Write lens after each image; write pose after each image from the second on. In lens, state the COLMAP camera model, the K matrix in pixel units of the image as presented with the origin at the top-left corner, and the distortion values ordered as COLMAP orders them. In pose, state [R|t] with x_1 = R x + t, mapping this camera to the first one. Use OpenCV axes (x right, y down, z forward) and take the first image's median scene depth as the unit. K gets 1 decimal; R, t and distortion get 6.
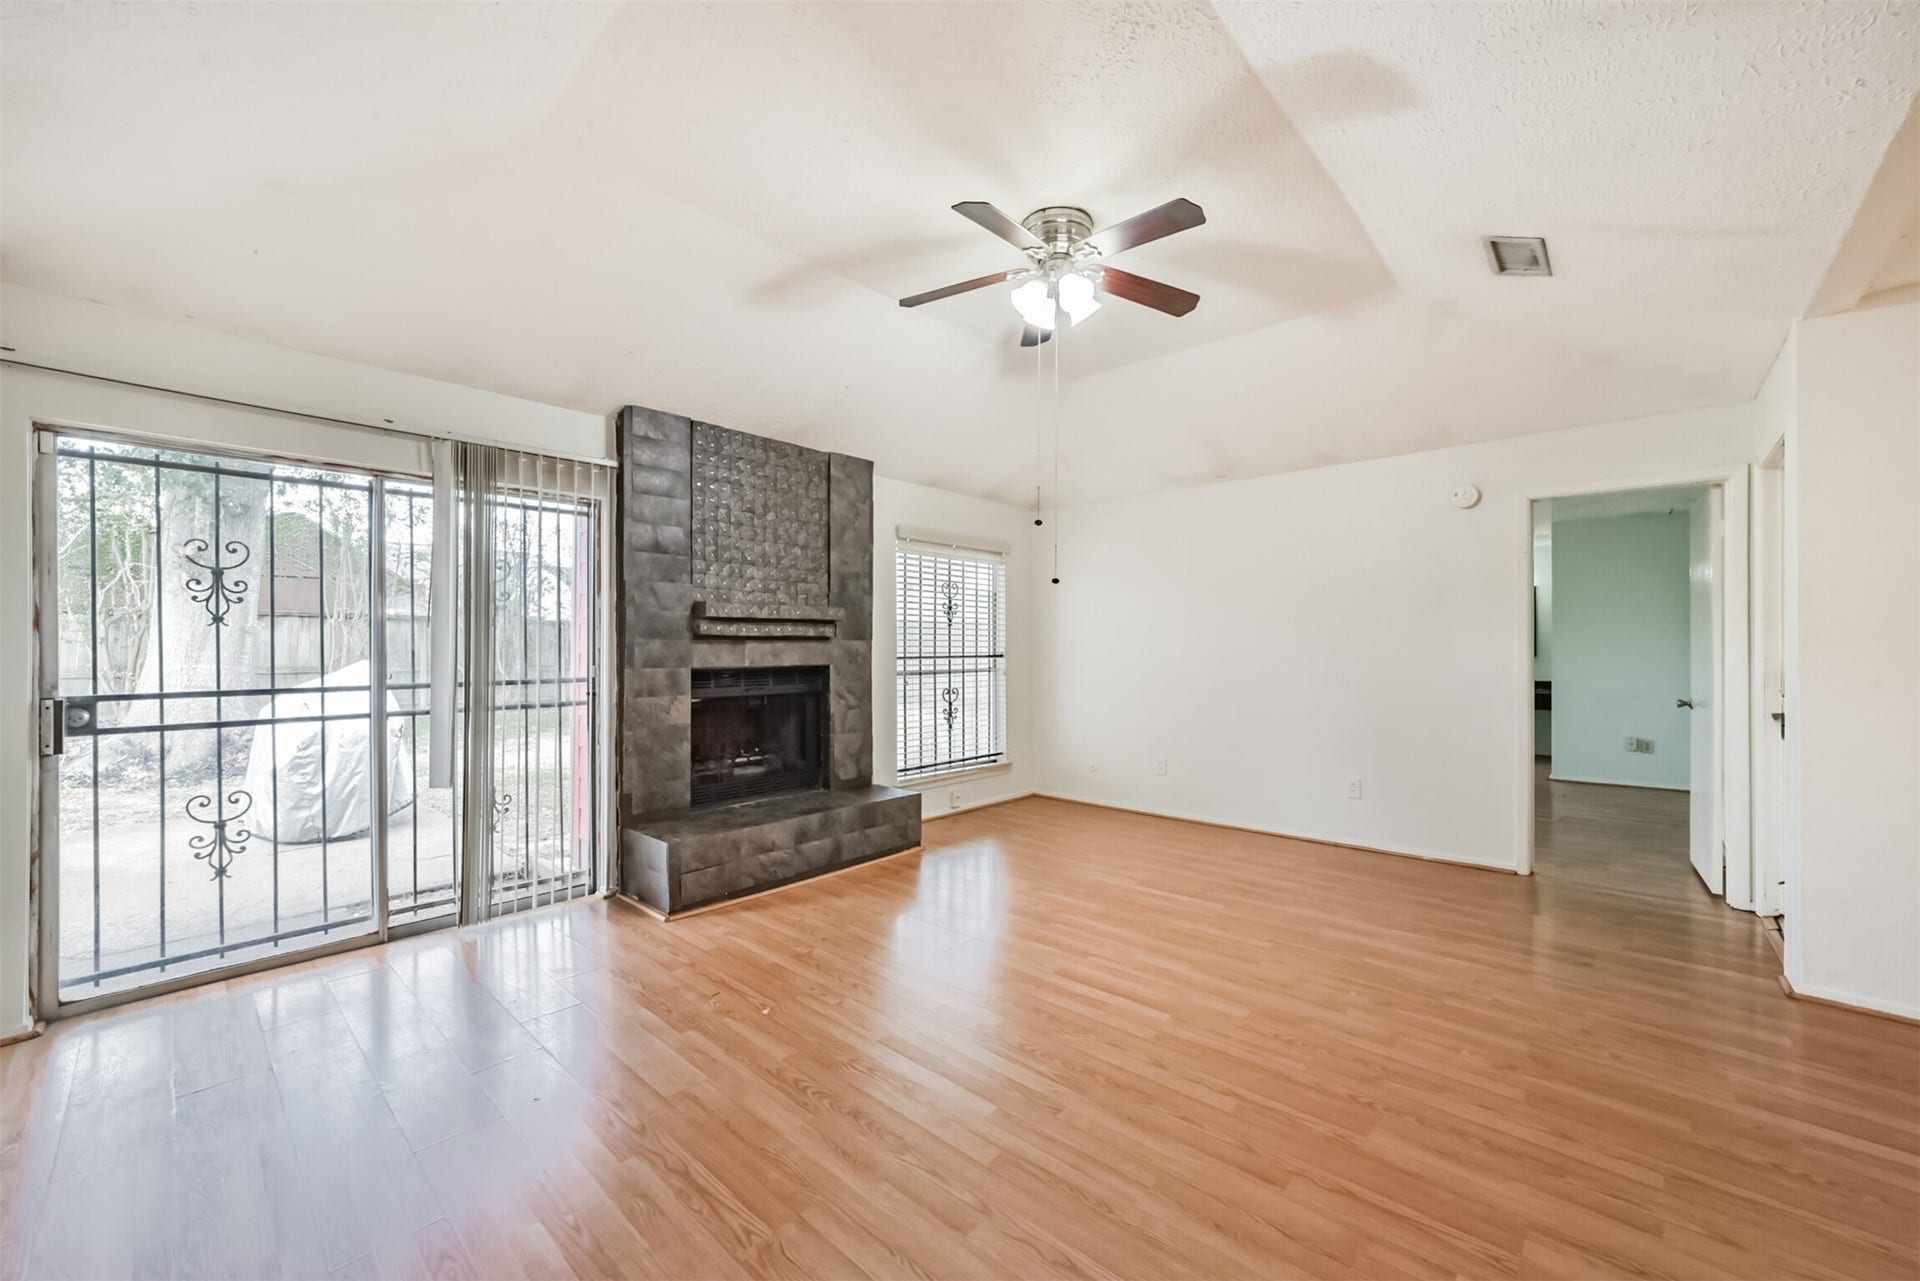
lens RADIAL K [[743.3, 0, 963.6], [0, 743.3, 647.9], [0, 0, 1]] dist [-0.016435, 0.007754]
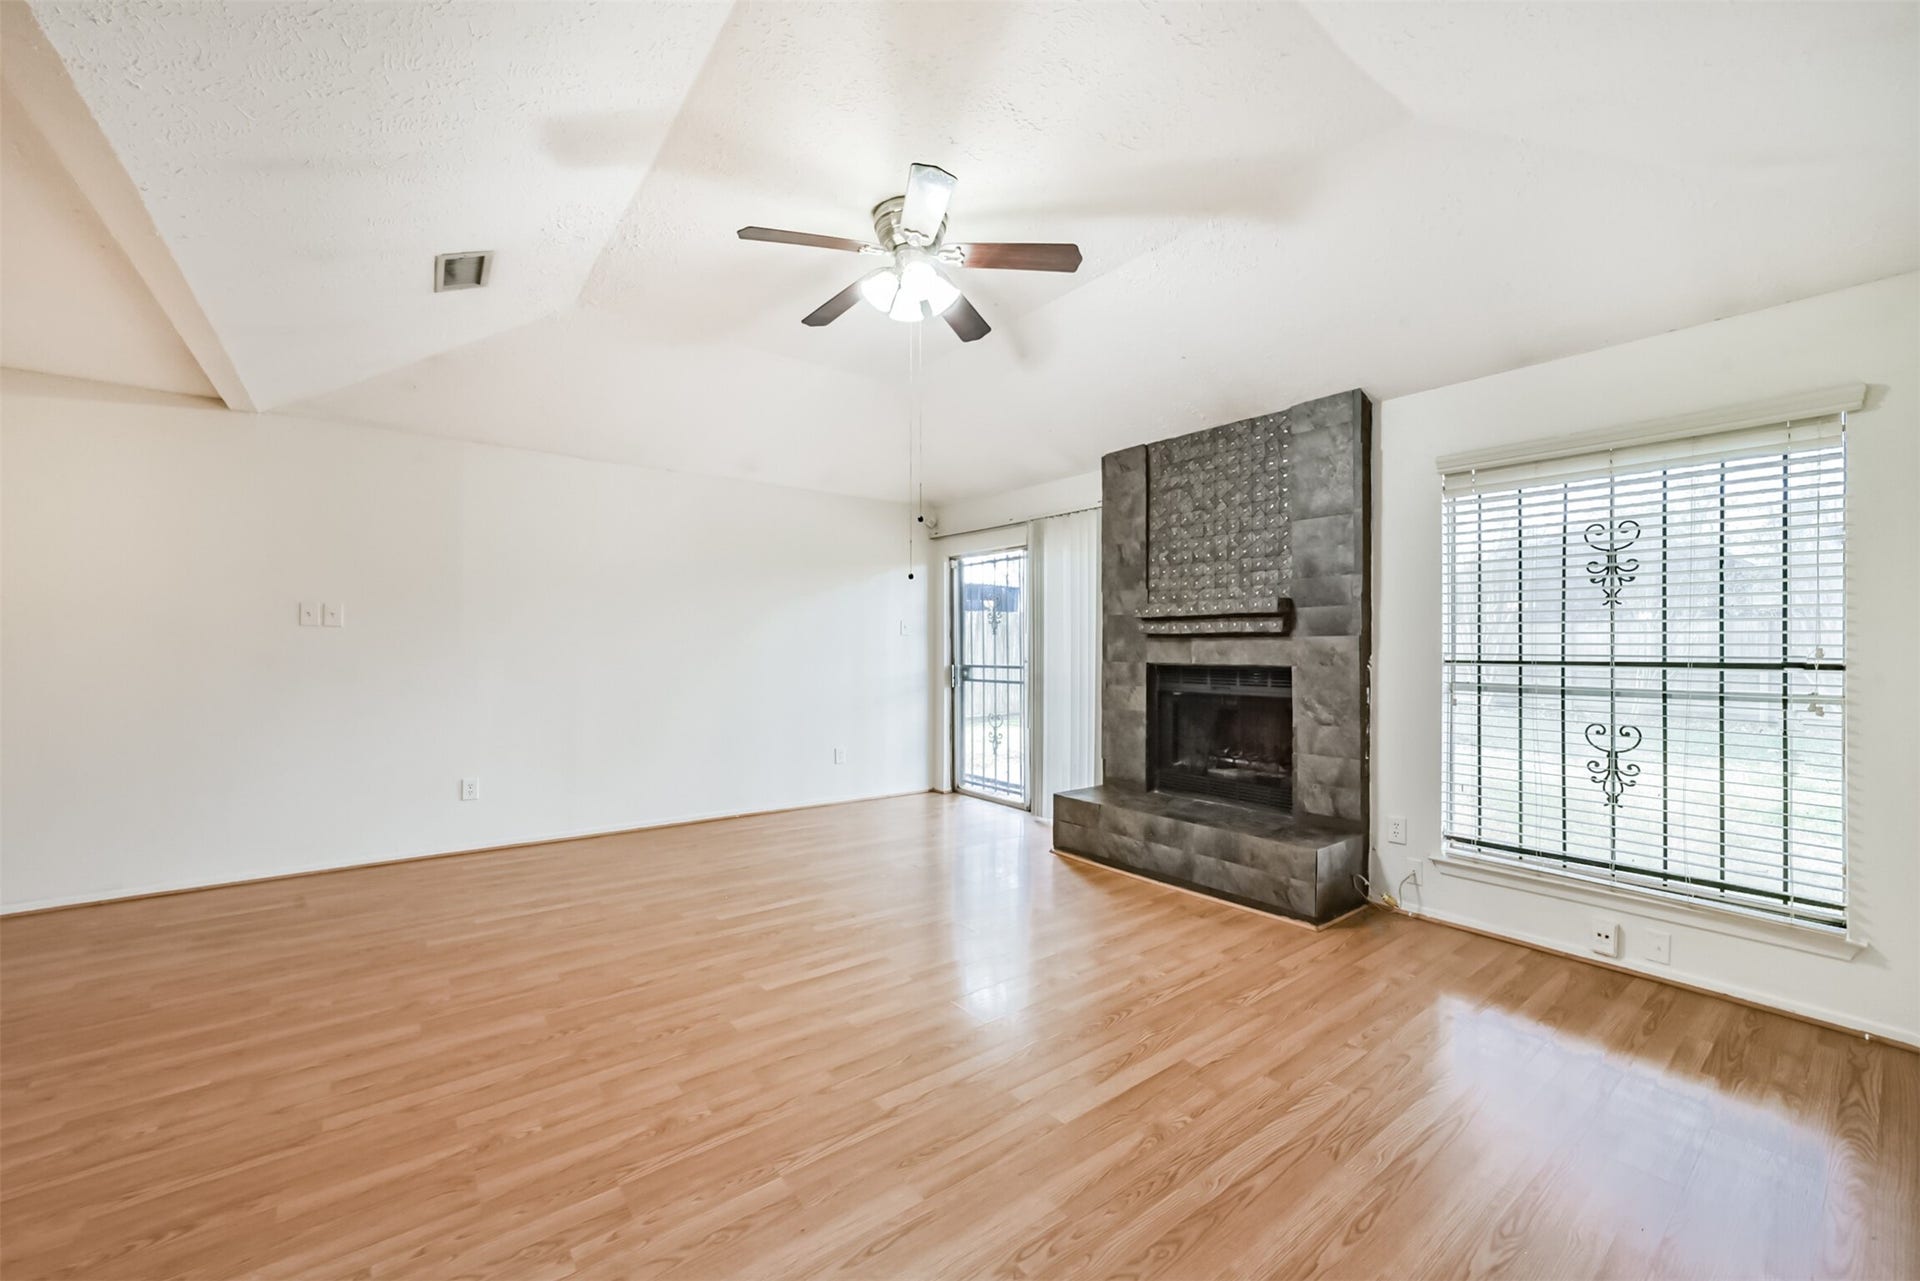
lens RADIAL K [[743.3, 0, 963.6], [0, 743.3, 647.9], [0, 0, 1]] dist [-0.016435, 0.007754]
pose [[-0.164637, 0.004134, -0.986346, 0.793520], [-0.001526, 0.999989, 0.004446, -0.000818], [0.986353, 0.002237, -0.164629, 0.899705]]
